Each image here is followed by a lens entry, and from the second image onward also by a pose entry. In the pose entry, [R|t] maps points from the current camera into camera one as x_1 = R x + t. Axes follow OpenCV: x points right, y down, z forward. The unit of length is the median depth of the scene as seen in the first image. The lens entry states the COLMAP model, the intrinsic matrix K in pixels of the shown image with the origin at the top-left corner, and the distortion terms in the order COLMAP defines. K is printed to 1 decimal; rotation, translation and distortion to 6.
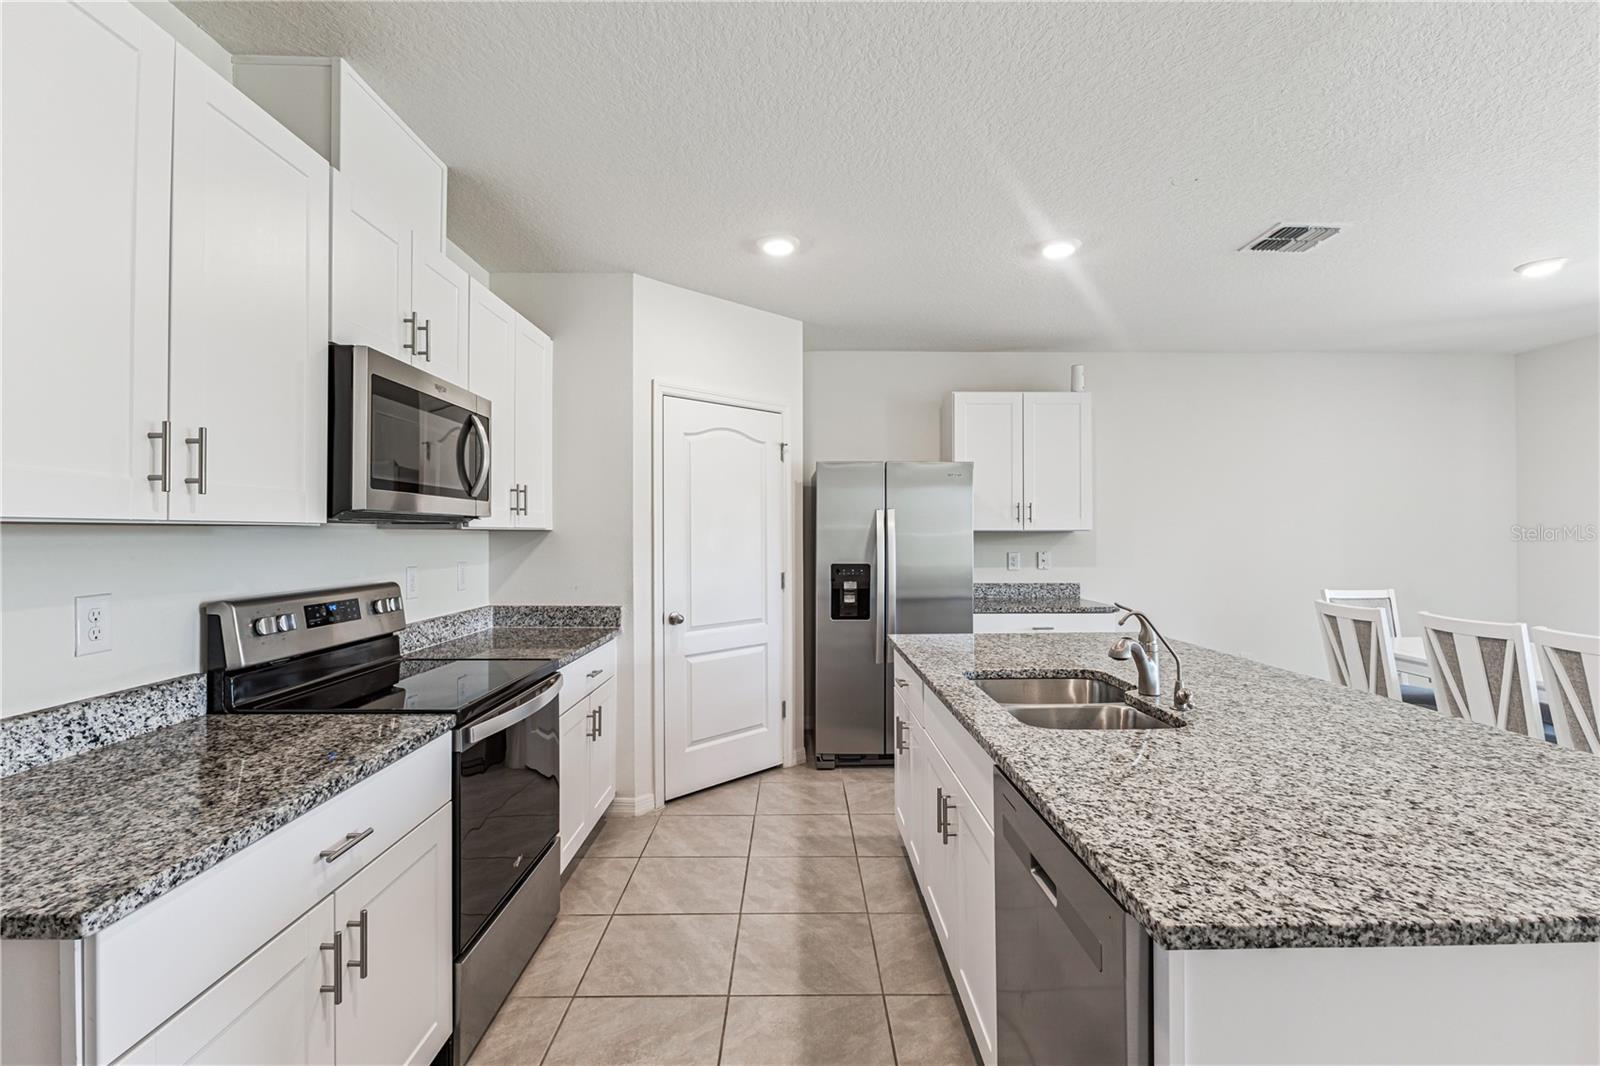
lens RADIAL K [[727.4, 0, 801.9], [0, 727.4, 534.2], [0, 0, 1]] dist [0.002267, 0.000145]
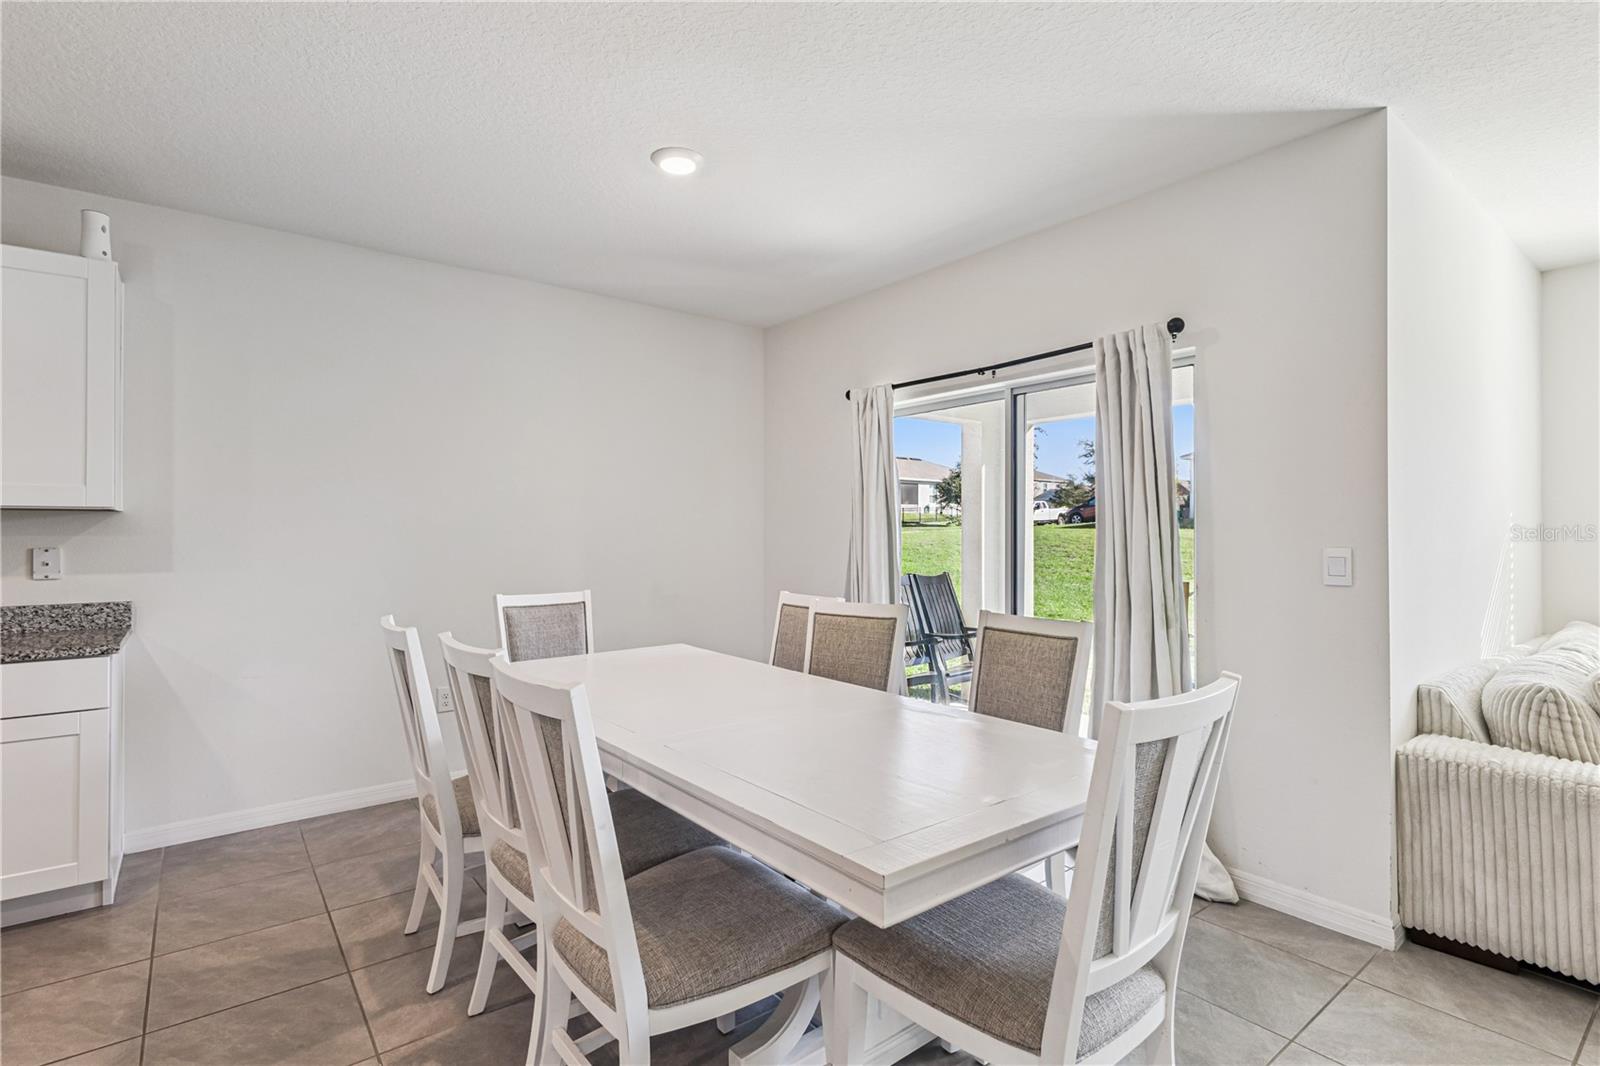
lens RADIAL K [[769.7, 0, 814.0], [0, 769.7, 528.3], [0, 0, 1]] dist [-0.005039, -0.000626]
pose [[0.790501, 0.004780, 0.612442, 0.943409], [0.002949, 0.999928, -0.011610, 0.039590], [-0.612453, 0.010984, 0.790431, 0.416903]]
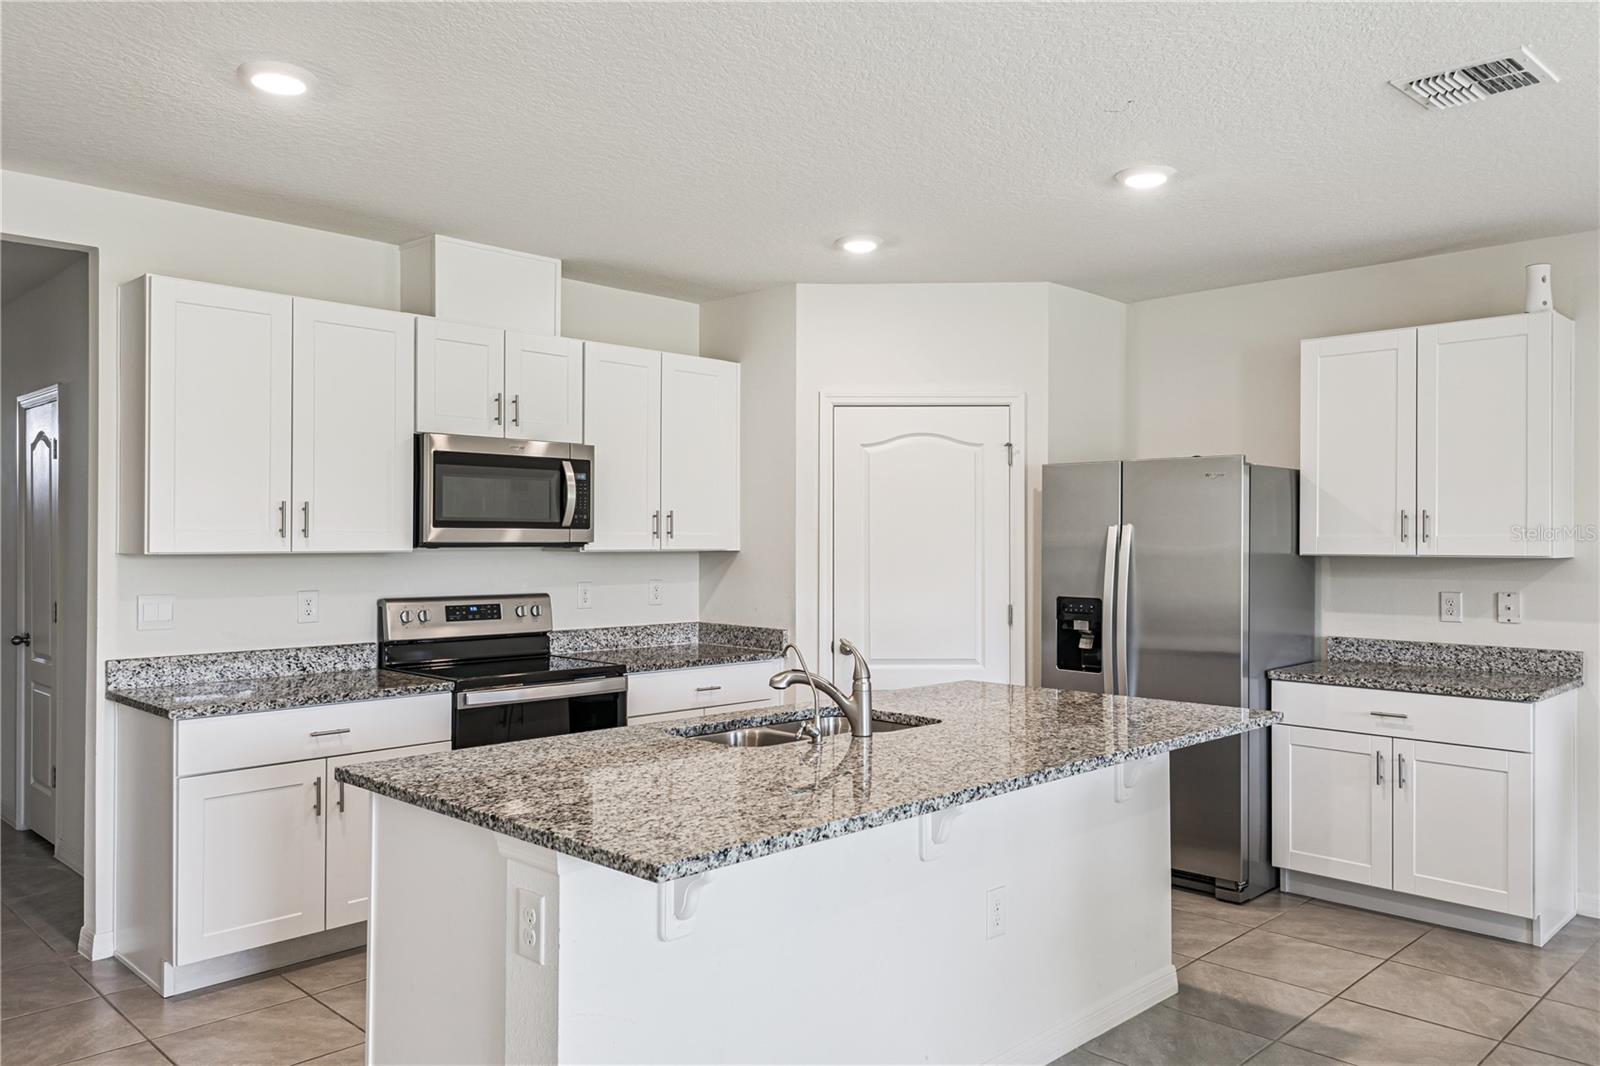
lens RADIAL K [[1197.5, 0, 807.6], [0, 1197.5, 534.7], [0, 0, 1]] dist [0.057612, 0.001953]
pose [[0.704257, 0.001571, -0.709943, 1.364648], [-0.004937, 0.999984, -0.002684, -0.035924], [0.709928, 0.005395, 0.704254, -0.160053]]
